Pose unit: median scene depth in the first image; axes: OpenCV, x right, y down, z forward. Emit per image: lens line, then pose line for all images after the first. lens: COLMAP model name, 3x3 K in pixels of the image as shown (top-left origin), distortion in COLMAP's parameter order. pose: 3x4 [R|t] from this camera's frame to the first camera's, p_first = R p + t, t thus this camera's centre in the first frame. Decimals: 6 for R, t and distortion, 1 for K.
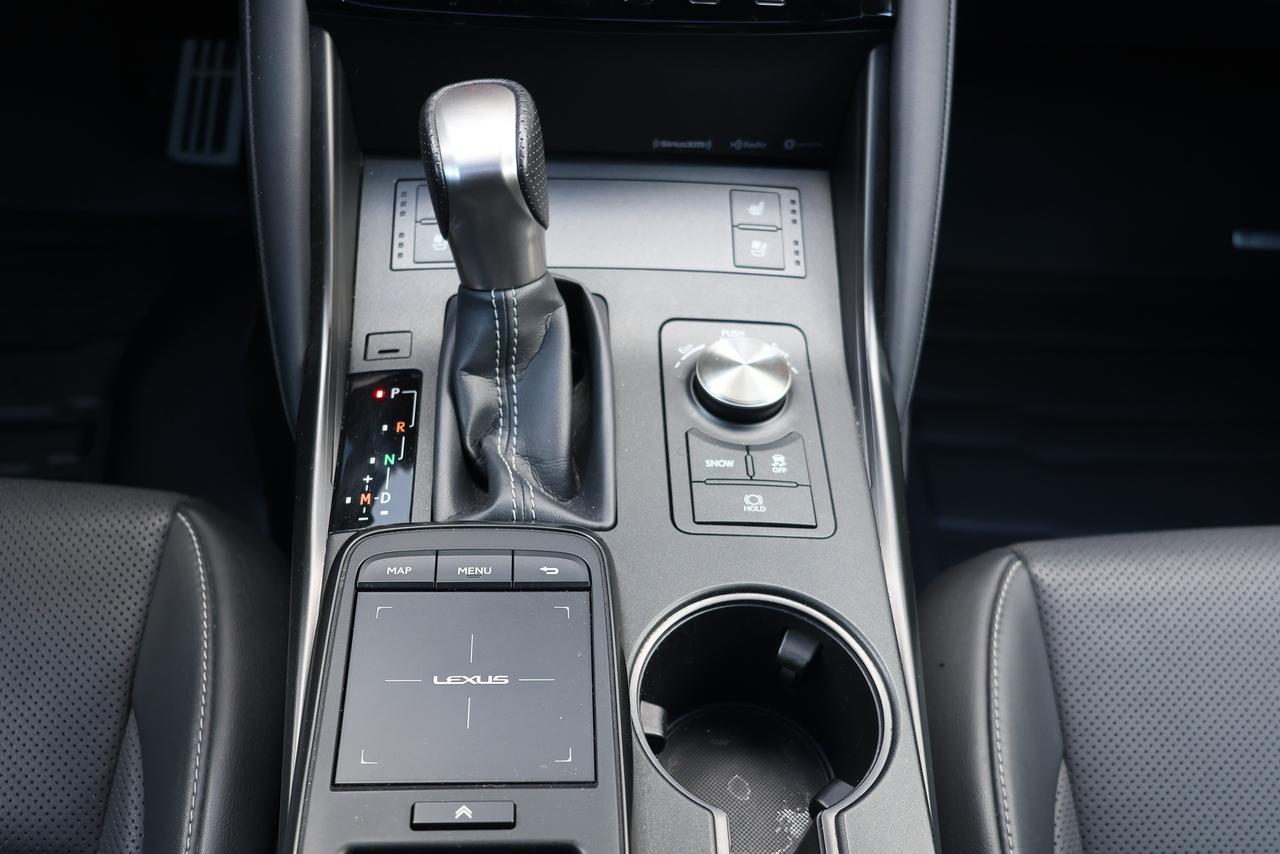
lens RADIAL K [[1458.5, 0, 645.0], [0, 1458.5, 425.5], [0, 0, 1]] dist [0.006745, 0.000000]
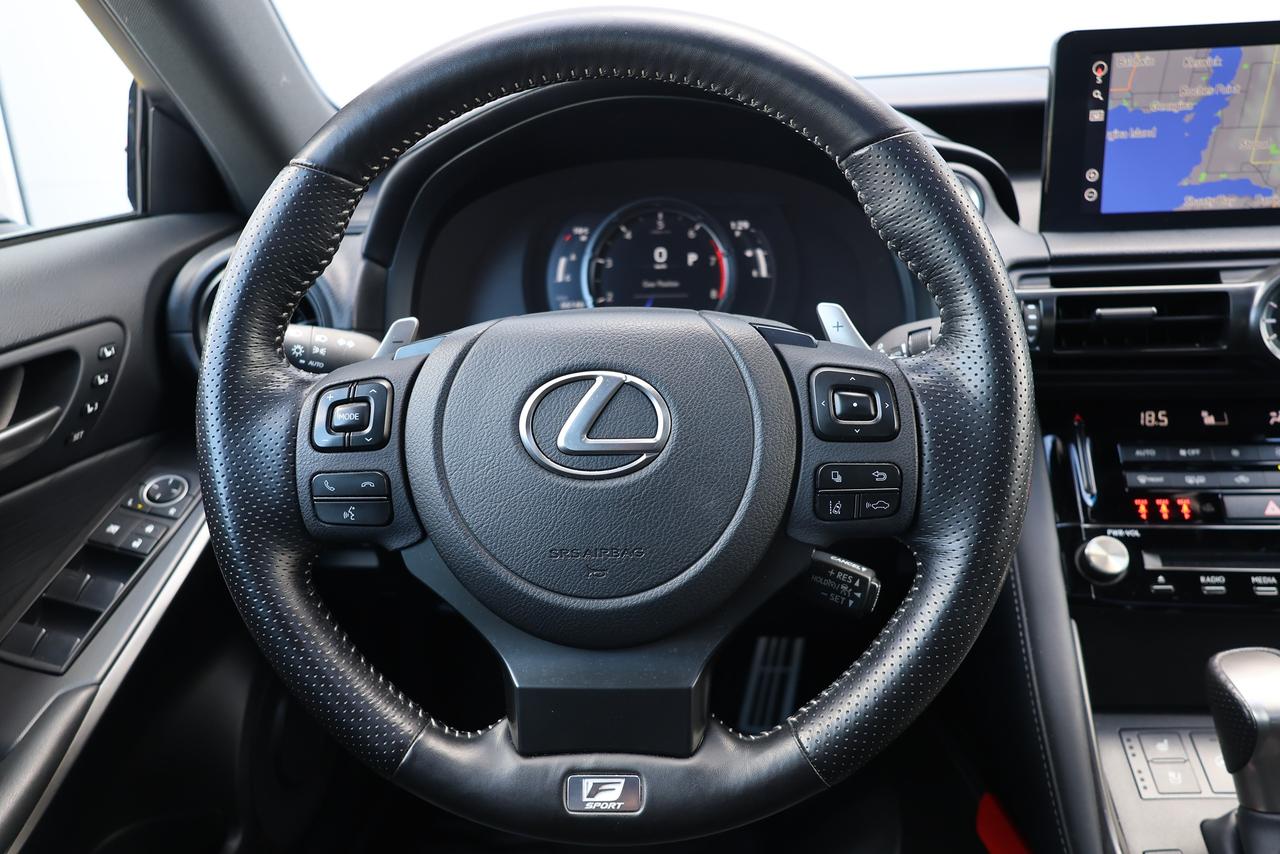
lens RADIAL K [[1023.8, 0, 632.8], [0, 1023.8, 424.9], [0, 0, 1]] dist [0.011873, -0.010063]
pose [[0.982781, -0.053379, -0.176894, -0.443328], [-0.035325, 0.885425, -0.463438, 0.038070], [0.181364, 0.461707, 0.868293, -0.029354]]
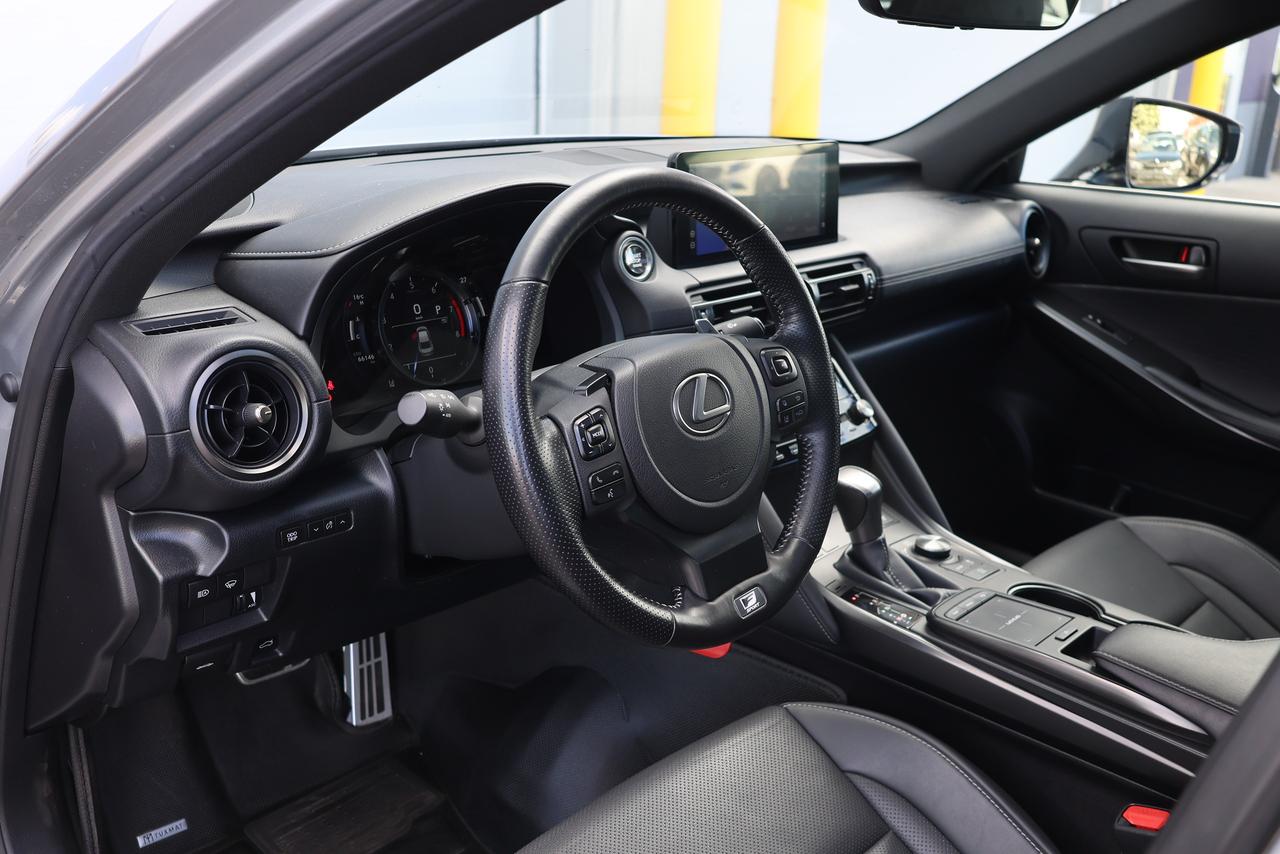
lens RADIAL K [[1217.6, 0, 631.3], [0, 1217.6, 426.7], [0, 0, 1]] dist [0.008105, 0.000000]
pose [[0.721598, -0.253722, 0.644144, -1.639411], [0.515153, 0.818364, -0.254751, 0.068207], [-0.462509, 0.515661, 0.721235, -0.443499]]
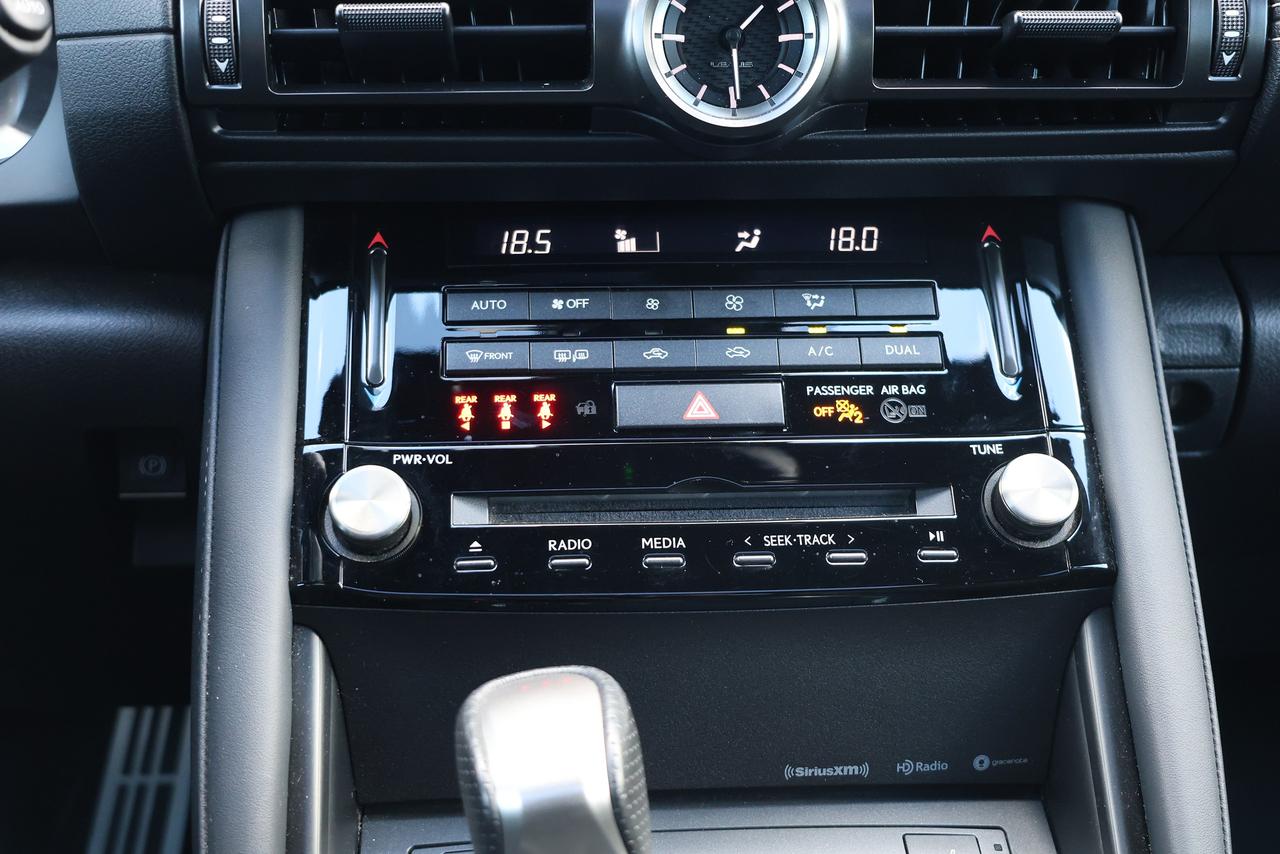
lens RADIAL K [[1749.6, 0, 645.1], [0, 1749.6, 424.4], [0, 0, 1]] dist [0.002319, 0.000000]
pose [[0.998254, -0.058904, 0.004380, -0.055731], [0.054716, 0.894241, -0.444229, 0.023009], [0.022250, 0.443693, 0.895903, 0.196165]]
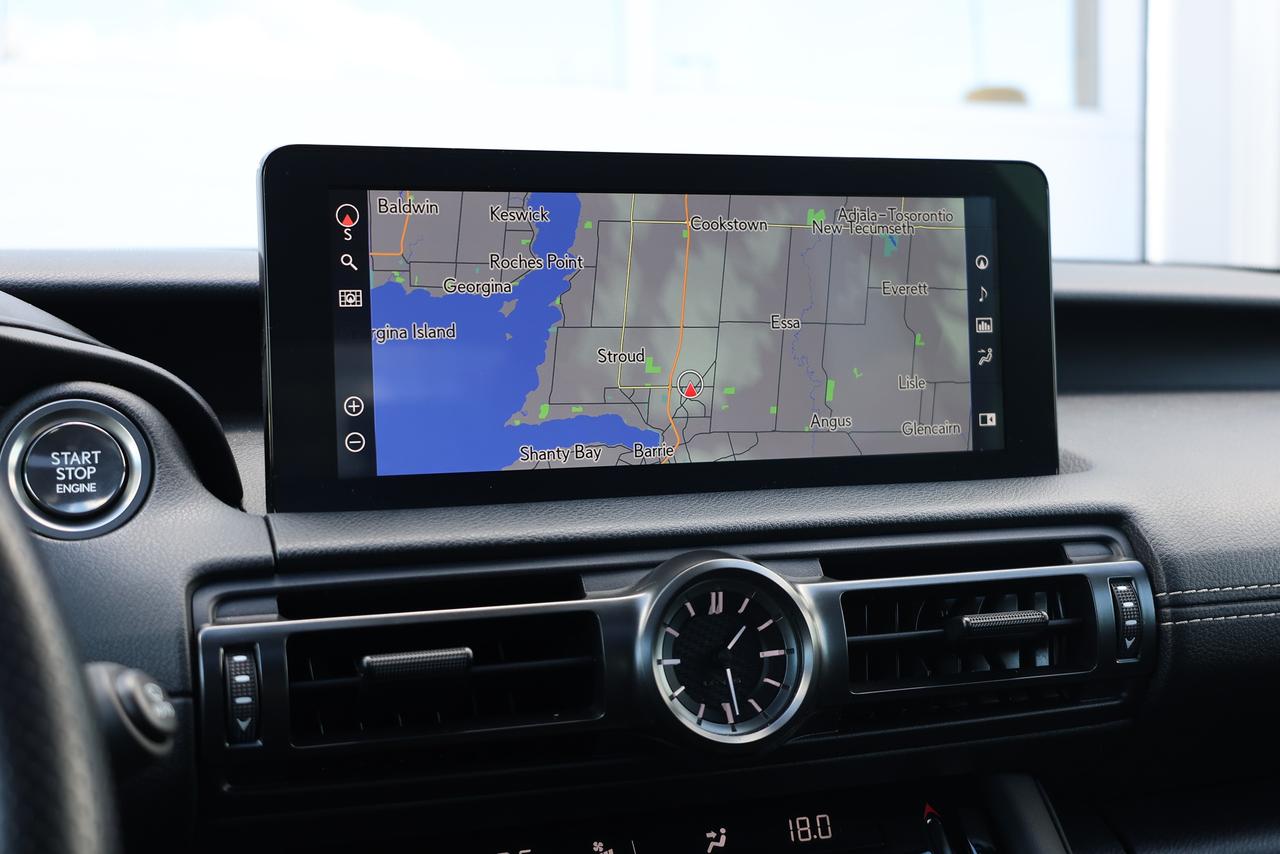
lens RADIAL K [[1749.6, 0, 641.2], [0, 1749.6, 427.1], [0, 0, 1]] dist [0.002319, 0.000000]
pose [[0.953257, -0.091813, 0.287873, -0.284281], [0.260758, 0.731314, -0.630226, -0.043046], [-0.152663, 0.675833, 0.721071, 0.144847]]
